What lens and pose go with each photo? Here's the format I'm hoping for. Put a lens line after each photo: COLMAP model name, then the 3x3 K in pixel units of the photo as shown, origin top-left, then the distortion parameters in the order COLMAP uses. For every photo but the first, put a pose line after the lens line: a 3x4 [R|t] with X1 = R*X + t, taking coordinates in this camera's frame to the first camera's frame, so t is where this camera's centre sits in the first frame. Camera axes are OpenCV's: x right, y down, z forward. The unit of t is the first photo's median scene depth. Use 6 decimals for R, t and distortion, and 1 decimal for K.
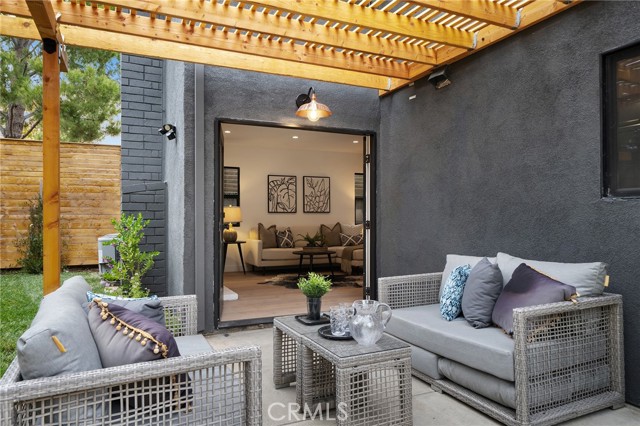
lens RADIAL K [[426.7, 0, 320.9], [0, 426.7, 217.6], [0, 0, 1]] dist [0.003554, -0.003199]
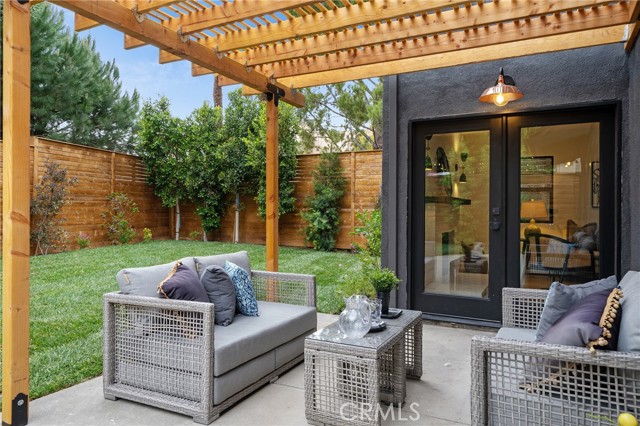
lens RADIAL K [[426.7, 0, 316.3], [0, 426.7, 210.2], [0, 0, 1]] dist [0.003554, -0.003199]
pose [[0.622357, 0.005239, -0.782716, 0.618097], [-0.006995, 0.999975, 0.001131, -0.009054], [0.782702, 0.004771, 0.622378, 0.201883]]
